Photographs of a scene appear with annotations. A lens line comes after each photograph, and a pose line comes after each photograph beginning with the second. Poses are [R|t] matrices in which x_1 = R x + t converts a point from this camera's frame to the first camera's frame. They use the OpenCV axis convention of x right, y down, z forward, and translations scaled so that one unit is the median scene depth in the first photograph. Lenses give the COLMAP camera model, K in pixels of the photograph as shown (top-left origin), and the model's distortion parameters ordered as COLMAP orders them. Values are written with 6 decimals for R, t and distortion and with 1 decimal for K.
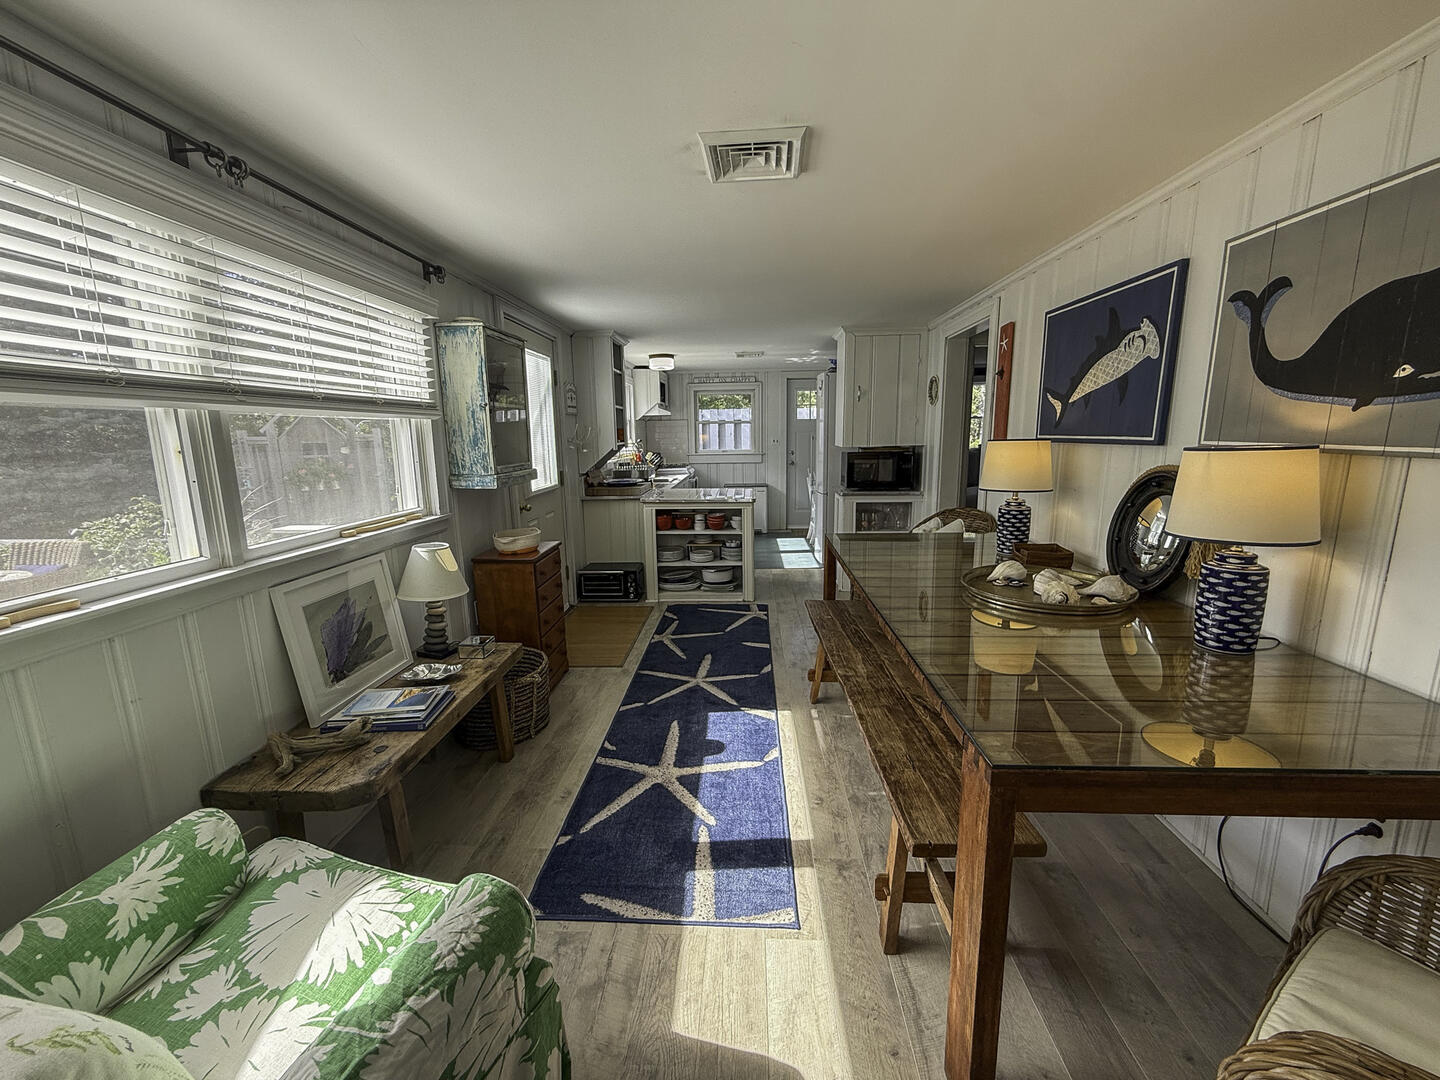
lens RADIAL K [[579.2, 0, 720.0], [0, 579.2, 540.0], [0, 0, 1]] dist [0.000600, 0.000077]
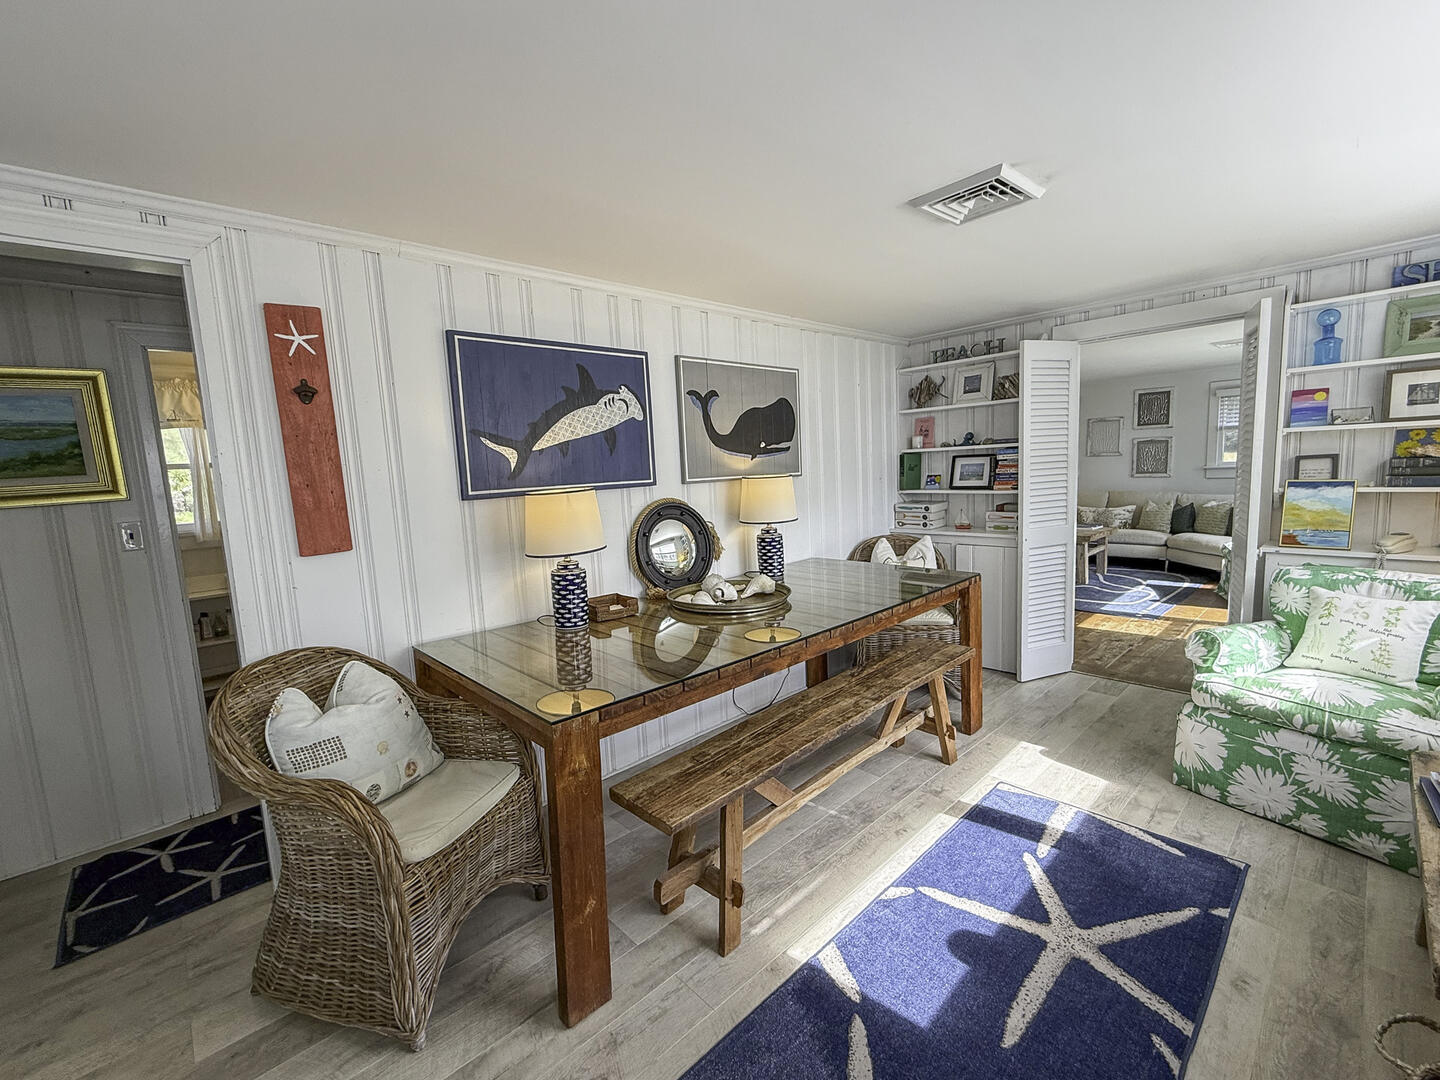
lens RADIAL K [[617.4, 0, 720.0], [0, 617.4, 540.0], [0, 0, 1]] dist [0.001339, 0.000065]
pose [[-0.720305, -0.034275, 0.692810, -0.296390], [0.186531, 0.952418, 0.241053, -0.310885], [-0.668106, 0.302862, -0.679638, 1.651059]]
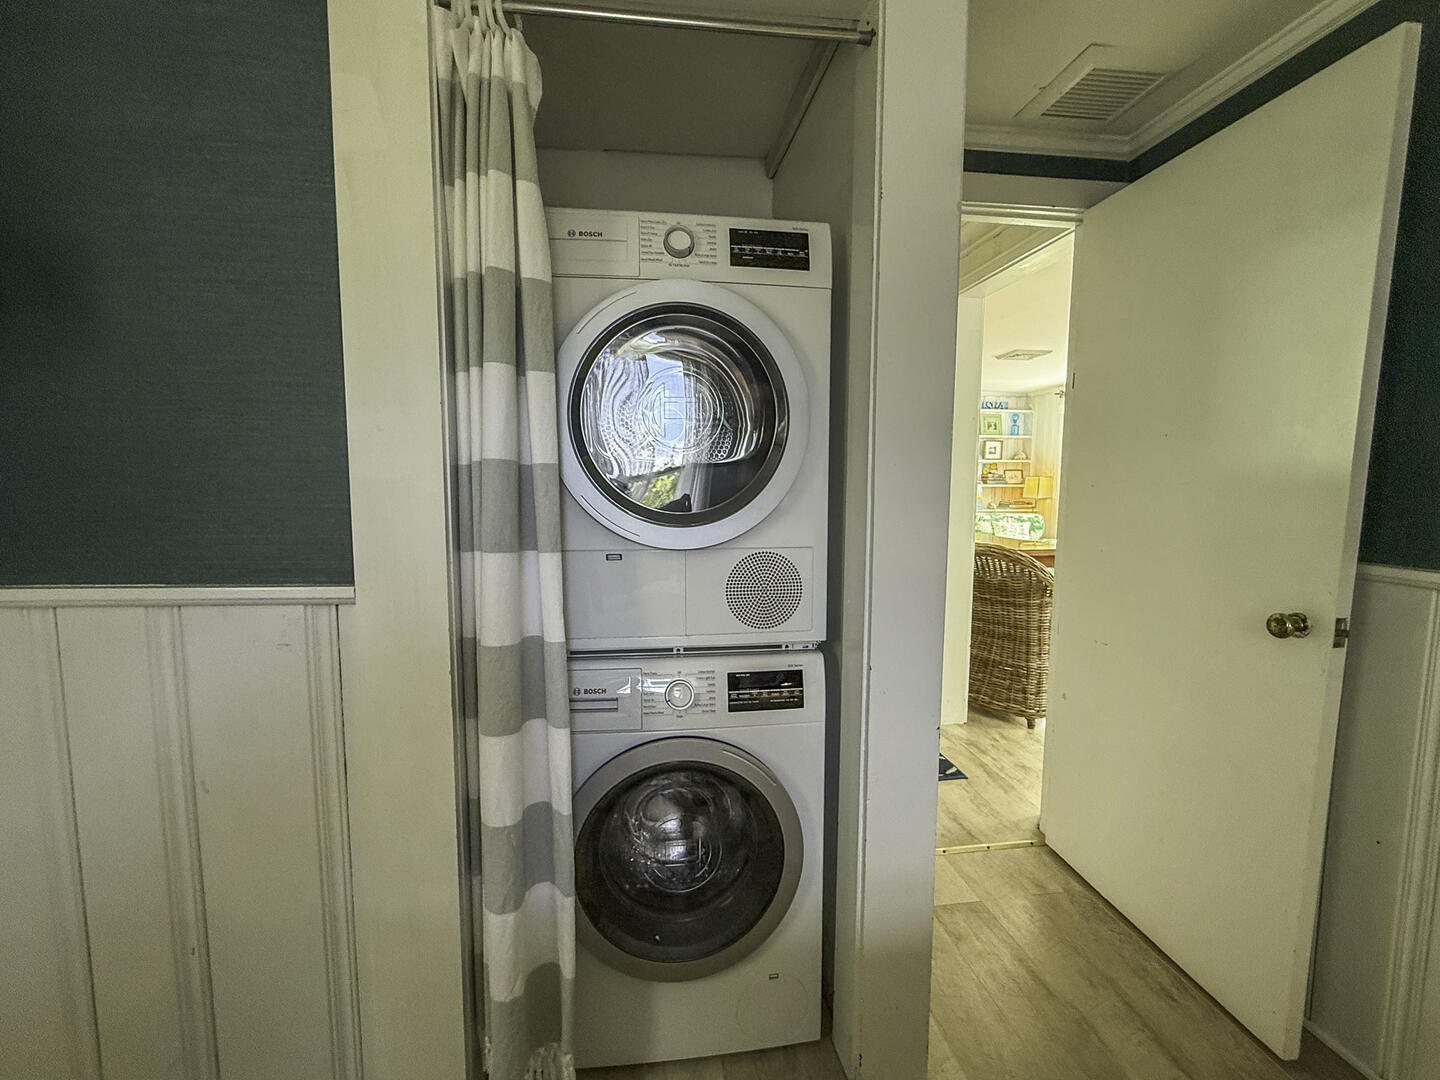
lens RADIAL K [[617.4, 0, 720.0], [0, 617.4, 540.0], [0, 0, 1]] dist [0.001339, 0.000065]
pose [[-0.982126, 0.028739, -0.186018, 1.437281], [-0.024369, 0.960543, 0.277063, -0.433682], [0.186640, 0.276644, -0.942674, 2.651764]]
